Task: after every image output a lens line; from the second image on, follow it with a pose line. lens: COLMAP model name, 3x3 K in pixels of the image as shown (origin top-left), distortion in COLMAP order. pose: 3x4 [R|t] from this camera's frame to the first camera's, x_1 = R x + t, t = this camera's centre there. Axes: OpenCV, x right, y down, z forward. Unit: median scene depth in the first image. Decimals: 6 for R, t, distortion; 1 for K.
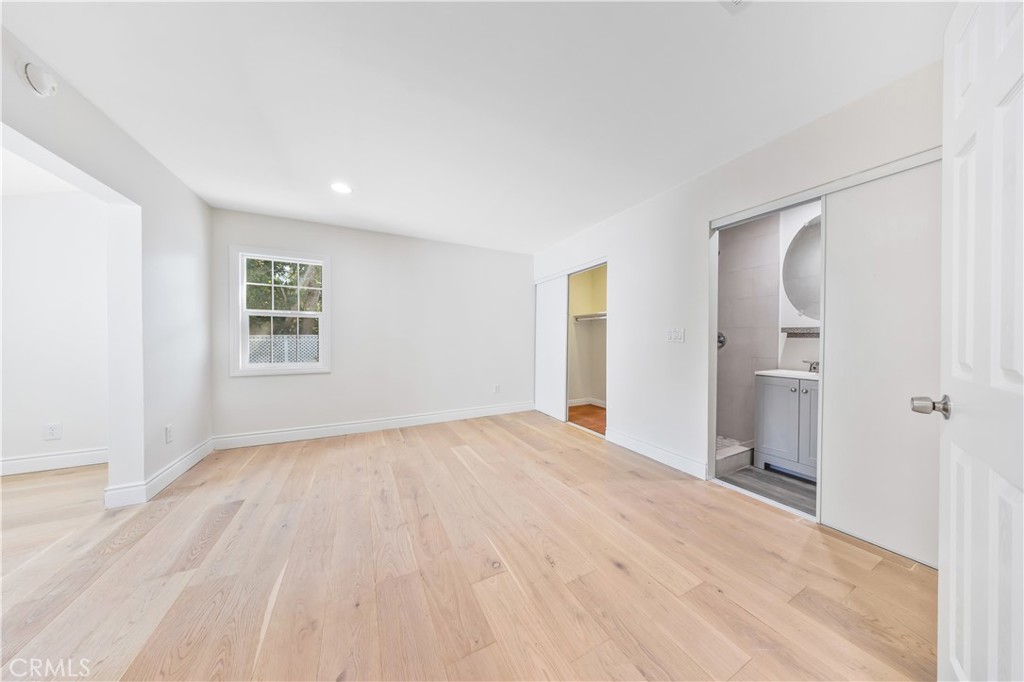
lens RADIAL K [[298.8, 0, 512.0], [0, 298.8, 341.0], [0, 0, 1]] dist [-0.004971, -0.000010]
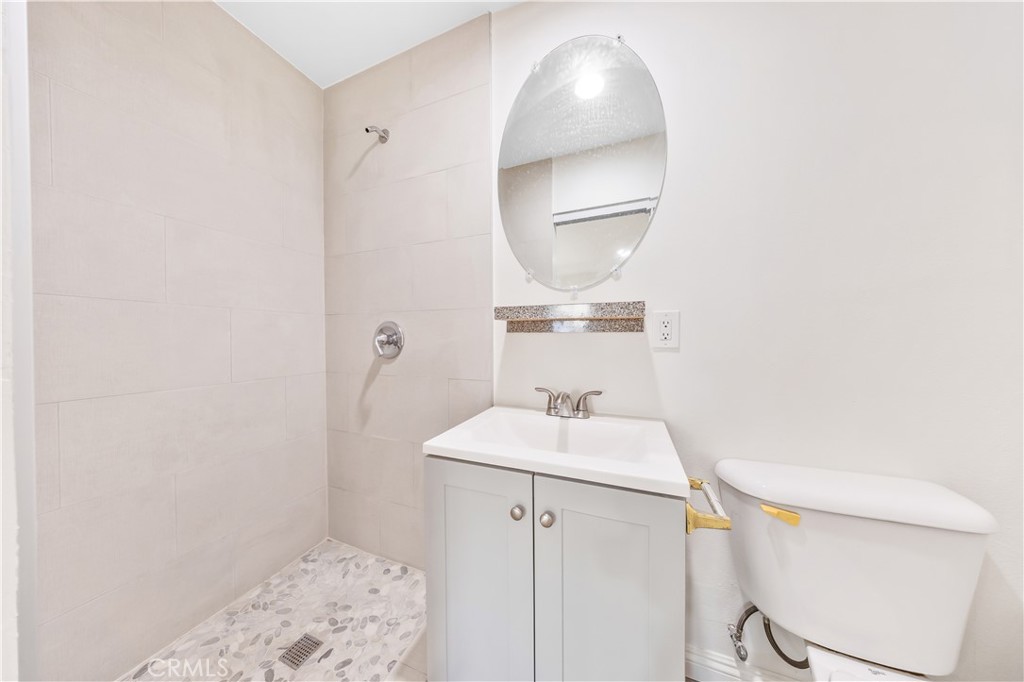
lens RADIAL K [[298.8, 0, 512.0], [0, 298.8, 341.0], [0, 0, 1]] dist [-0.004971, -0.000010]
pose [[0.749144, -0.017376, 0.662180, 0.658074], [0.014725, 0.999846, 0.009578, -0.002483], [-0.662244, 0.002575, 0.749284, 0.686473]]
